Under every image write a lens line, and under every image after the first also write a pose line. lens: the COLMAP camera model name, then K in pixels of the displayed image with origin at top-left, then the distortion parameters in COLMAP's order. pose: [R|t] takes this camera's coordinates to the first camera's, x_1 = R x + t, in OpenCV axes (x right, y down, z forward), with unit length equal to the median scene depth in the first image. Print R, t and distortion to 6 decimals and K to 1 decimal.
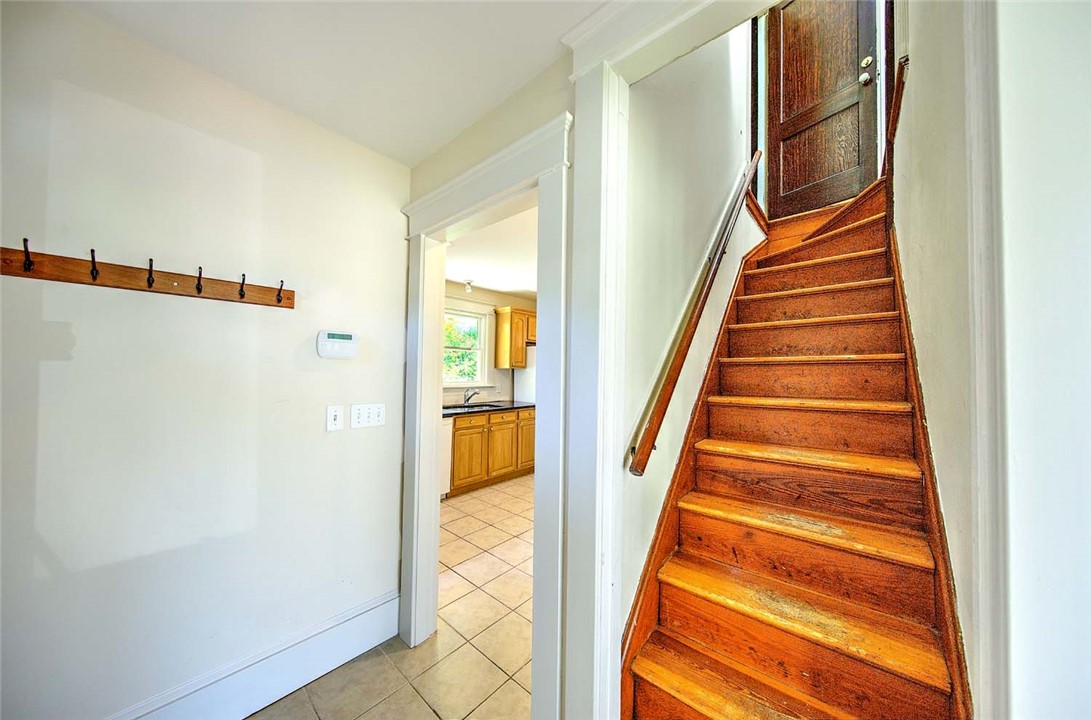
lens RADIAL K [[350.8, 0, 547.4], [0, 350.8, 361.9], [0, 0, 1]] dist [0.000430, 0.000005]
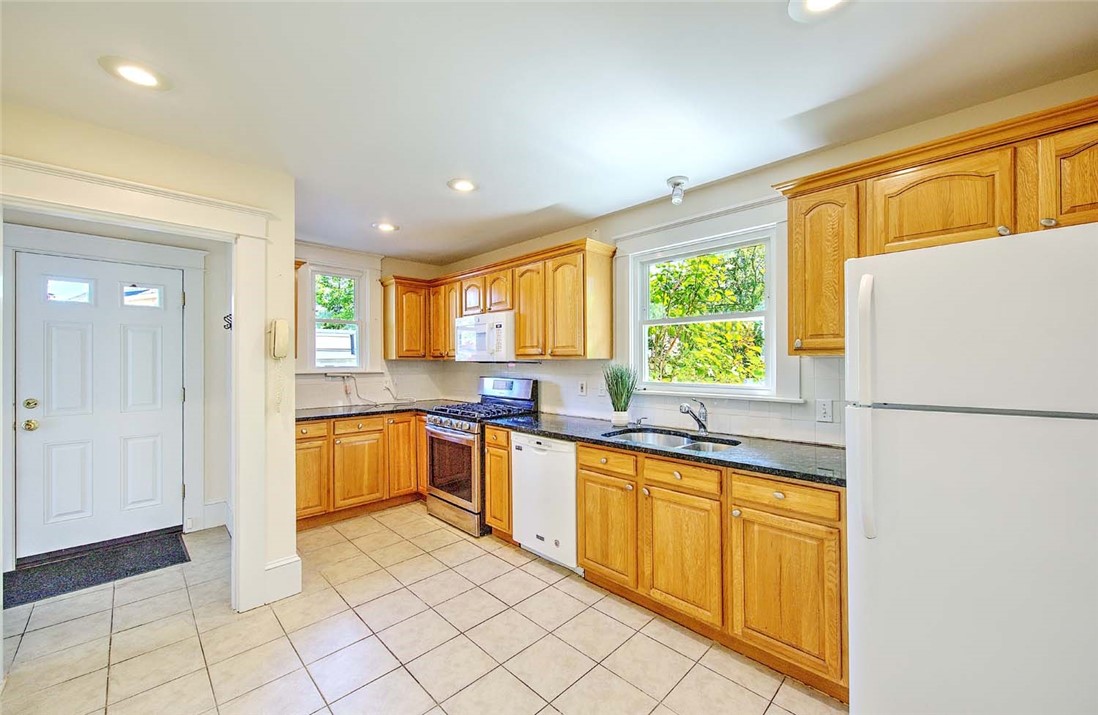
lens RADIAL K [[424.9, 0, 547.2], [0, 424.9, 363.8], [0, 0, 1]] dist [-0.001812, -0.000280]
pose [[-0.078549, -0.007141, -0.996885, 0.411669], [0.029203, 0.999529, -0.009461, 0.031716], [0.996482, -0.029855, -0.078303, 0.957371]]
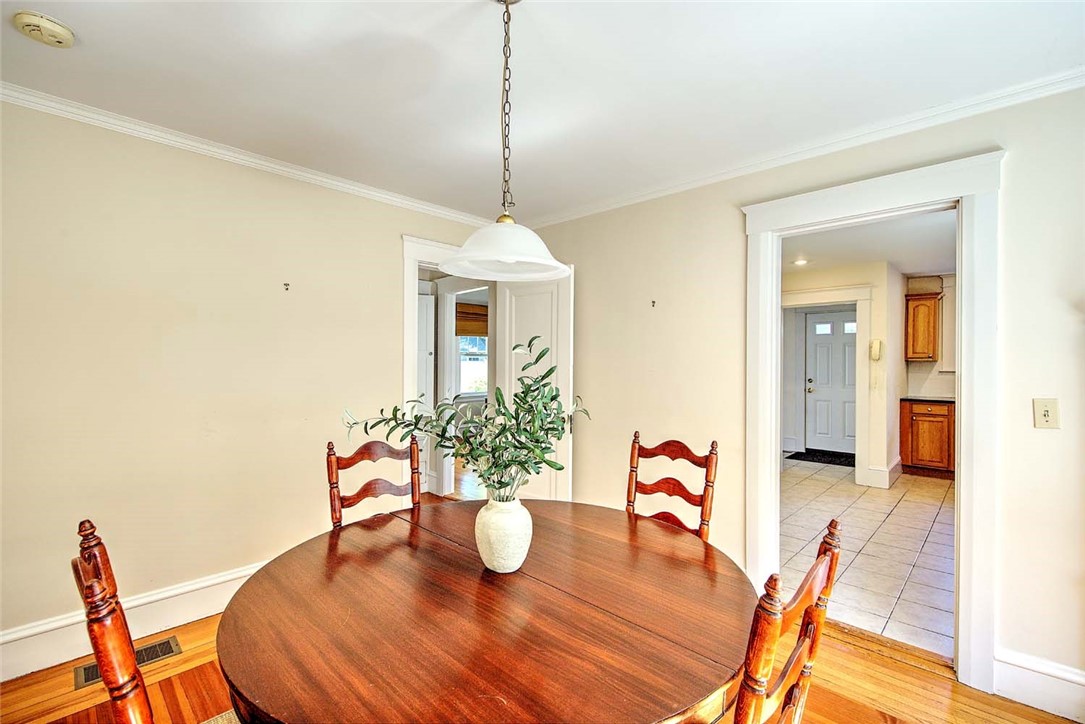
lens RADIAL K [[482.0, 0, 546.0], [0, 482.0, 359.1], [0, 0, 1]] dist [0.009656, 0.000247]
pose [[-0.998020, -0.020900, 0.059331, 0.655969], [-0.022985, 0.999134, -0.034673, 0.070118], [-0.058555, -0.035968, -0.997636, 1.897100]]
